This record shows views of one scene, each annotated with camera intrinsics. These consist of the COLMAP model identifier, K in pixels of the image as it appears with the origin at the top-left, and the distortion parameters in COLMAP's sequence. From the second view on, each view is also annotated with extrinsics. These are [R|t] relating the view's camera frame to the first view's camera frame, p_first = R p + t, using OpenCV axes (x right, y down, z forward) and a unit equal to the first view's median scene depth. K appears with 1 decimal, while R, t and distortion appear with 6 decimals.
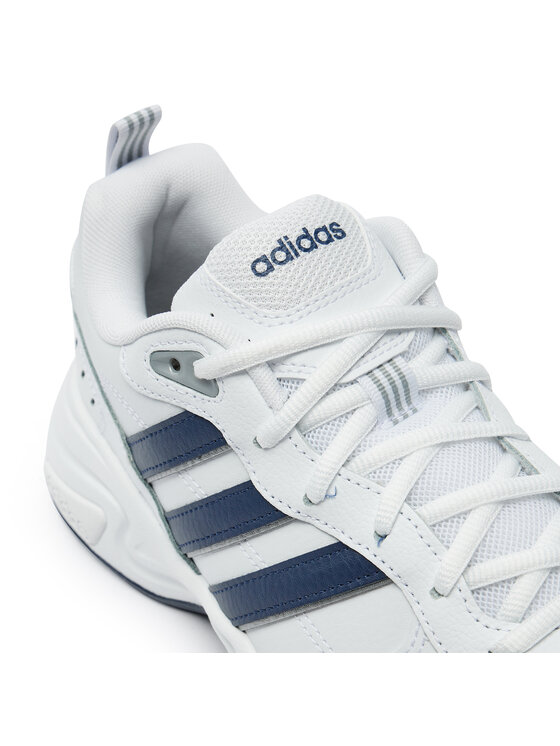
lens RADIAL K [[1492.2, 0, 279.6], [0, 1492.2, 373.0], [0, 0, 1]] dist [-0.257135, 0.000000]
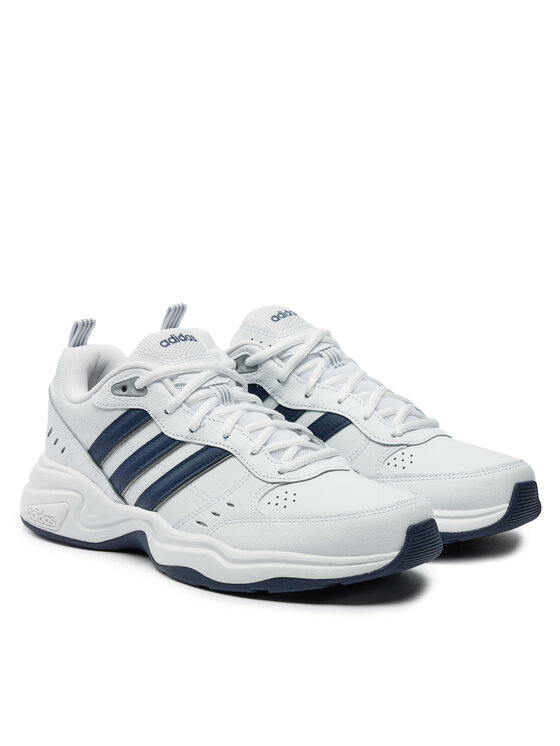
lens RADIAL K [[2193.6, 0, 280.4], [0, 2193.6, 373.1], [0, 0, 1]] dist [0.687331, 0.000000]
pose [[0.974023, 0.044395, 0.222054, -0.583609], [0.081725, 0.845592, -0.527538, 1.754676], [-0.211187, 0.531981, 0.819997, -1.769697]]
